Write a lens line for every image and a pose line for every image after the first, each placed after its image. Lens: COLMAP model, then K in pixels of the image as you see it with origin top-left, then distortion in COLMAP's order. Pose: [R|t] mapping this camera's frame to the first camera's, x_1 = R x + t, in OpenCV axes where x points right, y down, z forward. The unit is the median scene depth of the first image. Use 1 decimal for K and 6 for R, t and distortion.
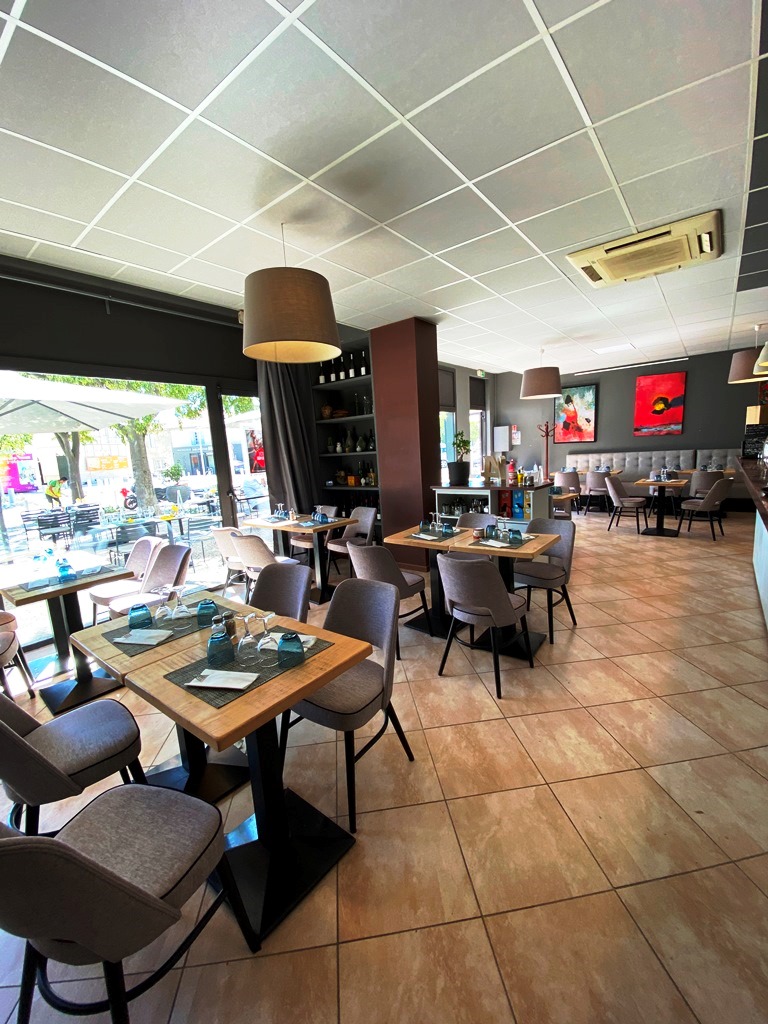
lens RADIAL K [[421.2, 0, 386.9], [0, 421.2, 513.3], [0, 0, 1]] dist [-0.003262, -0.000461]
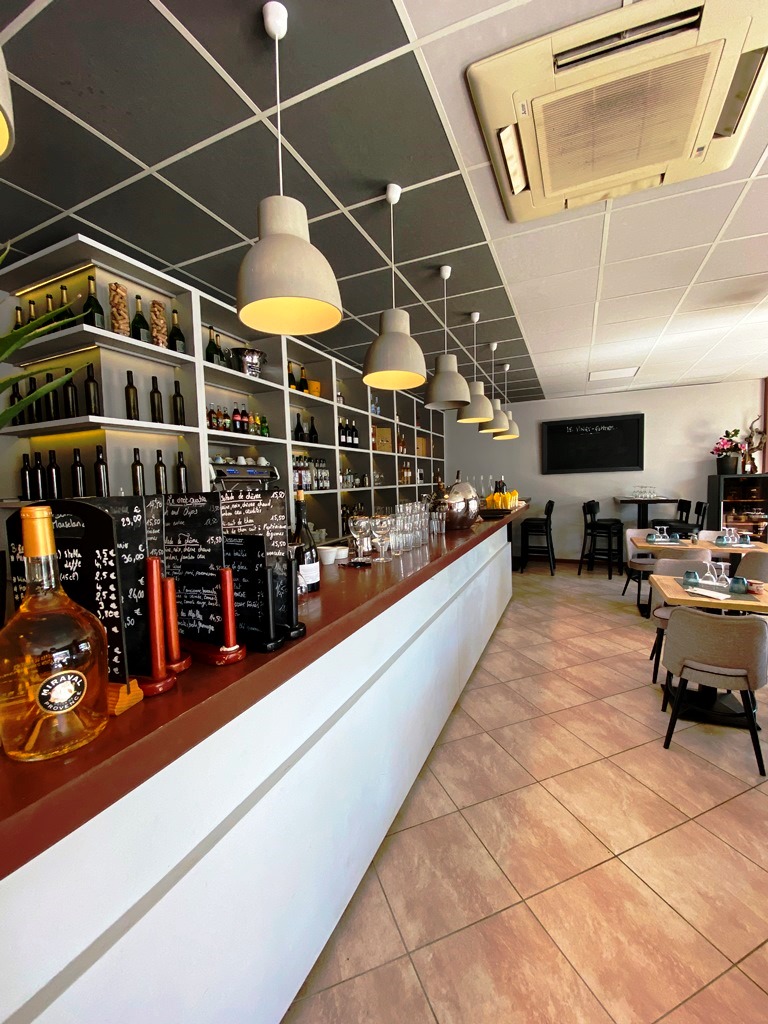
lens RADIAL K [[421.2, 0, 383.0], [0, 421.2, 510.8], [0, 0, 1]] dist [-0.003262, -0.000461]
pose [[-0.969067, 0.105984, -0.222882, 0.972519], [0.053056, 0.971446, 0.231254, -0.283513], [0.241026, 0.212275, -0.947019, 1.401571]]
